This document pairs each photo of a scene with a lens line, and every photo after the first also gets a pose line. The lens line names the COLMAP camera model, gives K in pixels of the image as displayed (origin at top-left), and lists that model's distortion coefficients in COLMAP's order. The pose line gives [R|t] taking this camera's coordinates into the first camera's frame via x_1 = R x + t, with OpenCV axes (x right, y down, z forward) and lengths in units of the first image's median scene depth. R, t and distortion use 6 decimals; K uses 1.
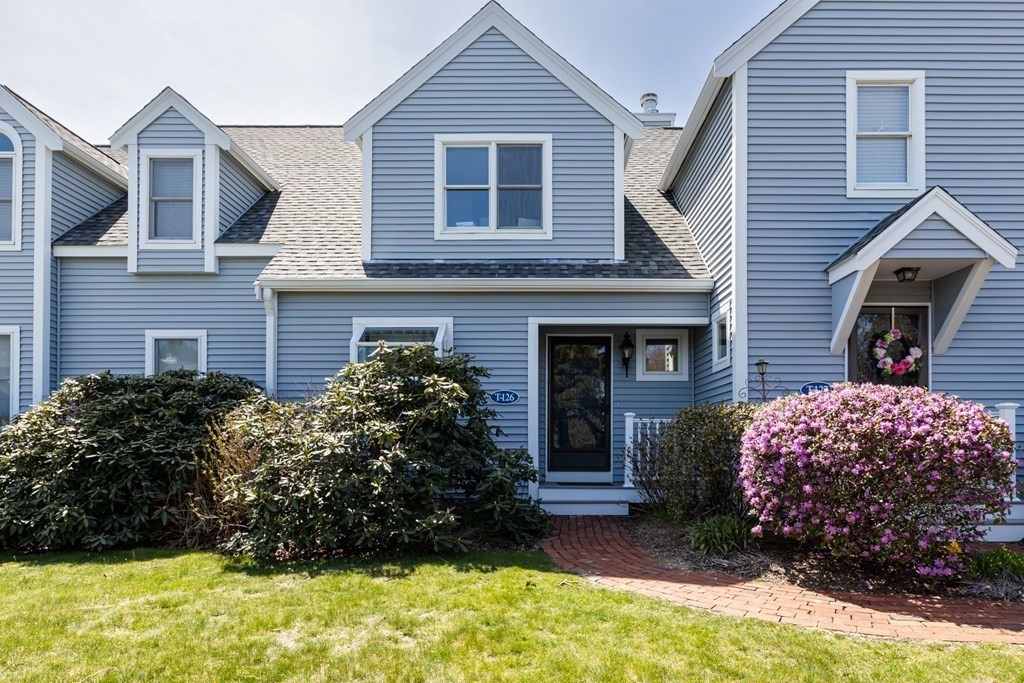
lens RADIAL K [[508.0, 0, 541.2], [0, 508.0, 324.3], [0, 0, 1]] dist [0.001989, -0.000282]
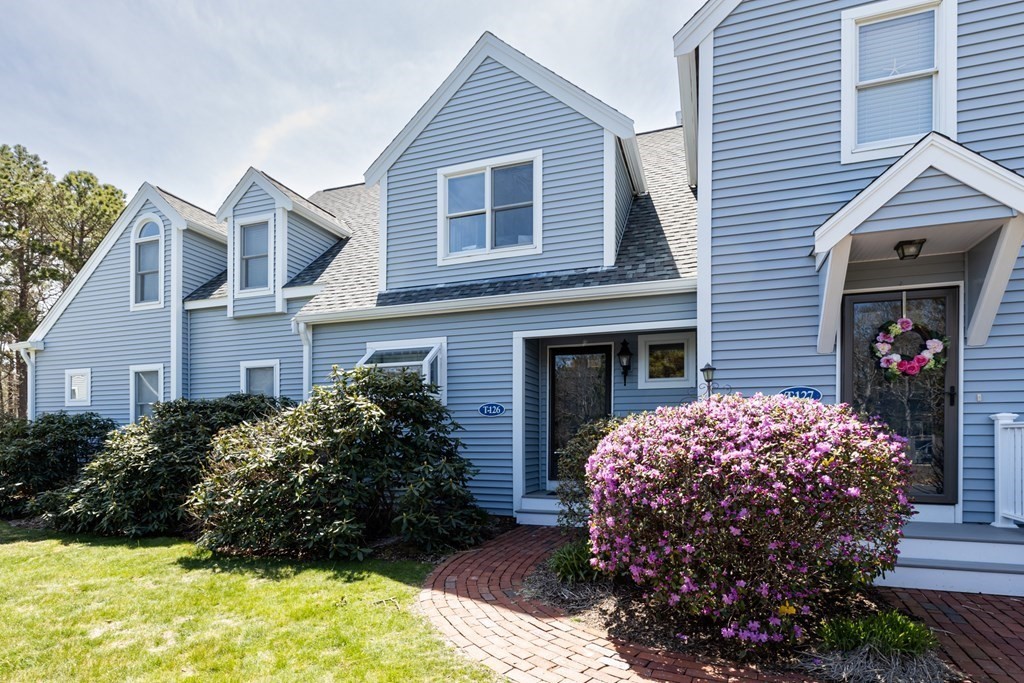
lens RADIAL K [[475.6, 0, 535.1], [0, 475.6, 341.3], [0, 0, 1]] dist [0.001424, 0.000202]
pose [[0.953275, -0.061907, -0.295694, 0.302497], [0.067225, 0.997707, 0.007843, 0.000657], [0.294530, -0.027355, 0.955251, 0.087967]]
